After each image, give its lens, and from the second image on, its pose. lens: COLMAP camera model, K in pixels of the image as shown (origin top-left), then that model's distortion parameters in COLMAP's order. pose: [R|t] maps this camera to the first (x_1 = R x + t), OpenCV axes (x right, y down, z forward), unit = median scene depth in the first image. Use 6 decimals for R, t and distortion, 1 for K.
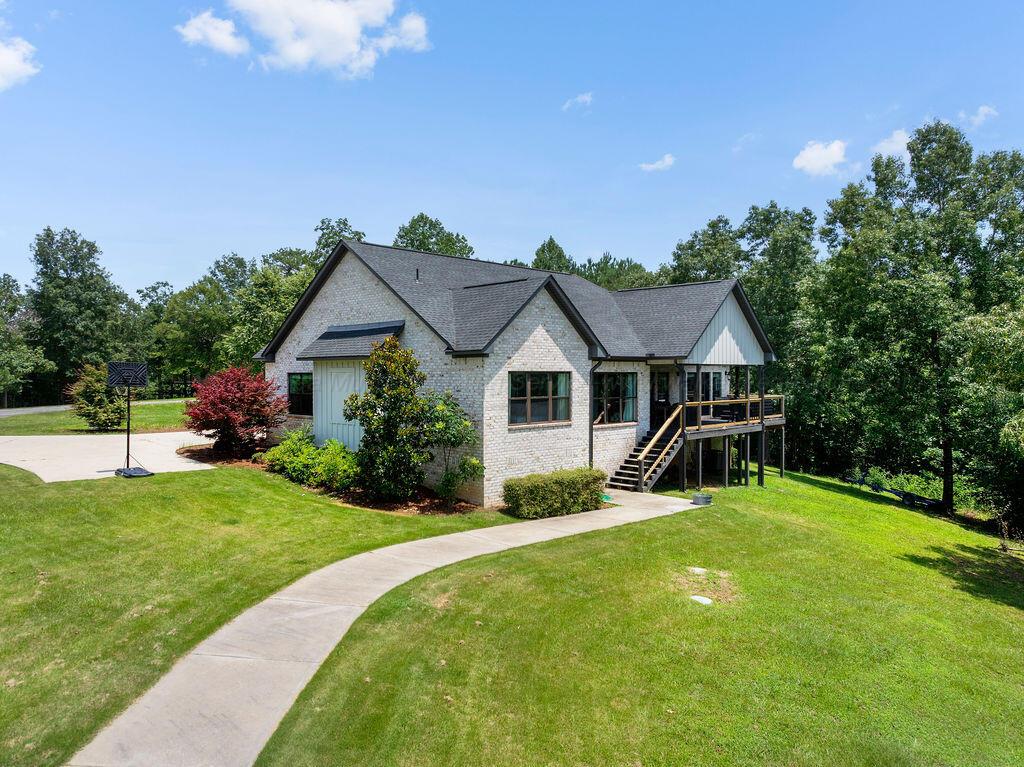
lens RADIAL K [[683.5, 0, 512.0], [0, 683.5, 383.5], [0, 0, 1]] dist [0.001135, -0.000183]
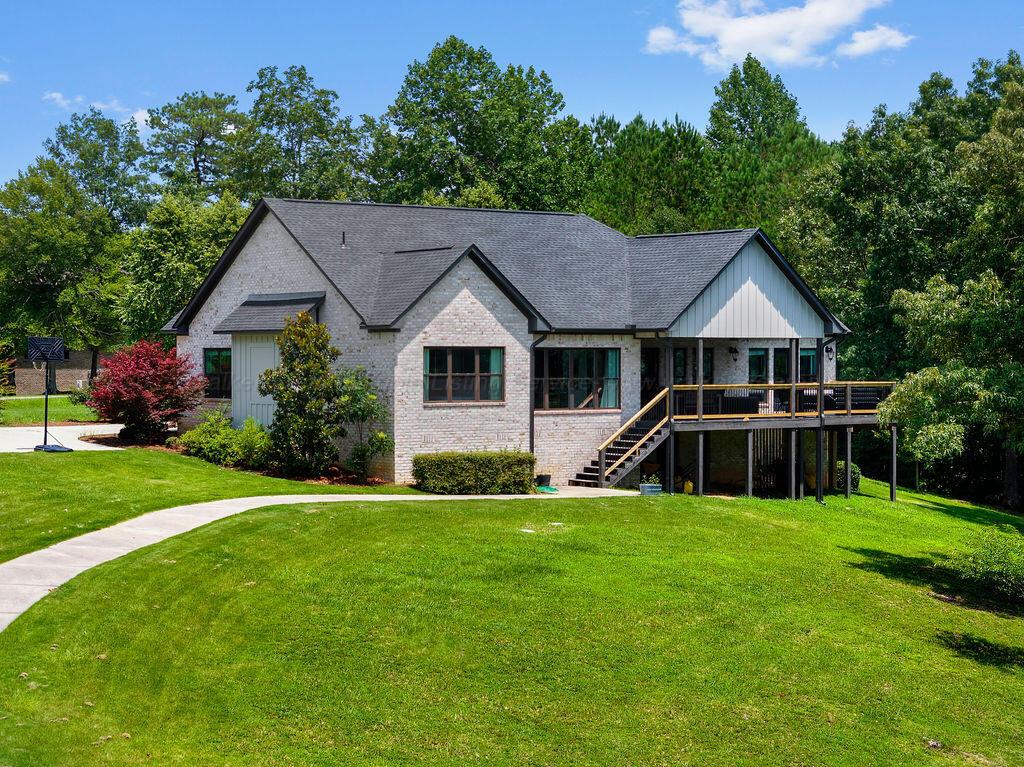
lens RADIAL K [[2094.8, 0, 512.0], [0, 2094.8, 383.5], [0, 0, 1]] dist [-0.031319, 0.177241]
pose [[0.986455, 0.003210, -0.164003, 0.533645], [-0.003449, 0.999993, -0.001169, 0.033471], [0.163998, 0.001719, 0.986459, -1.683027]]
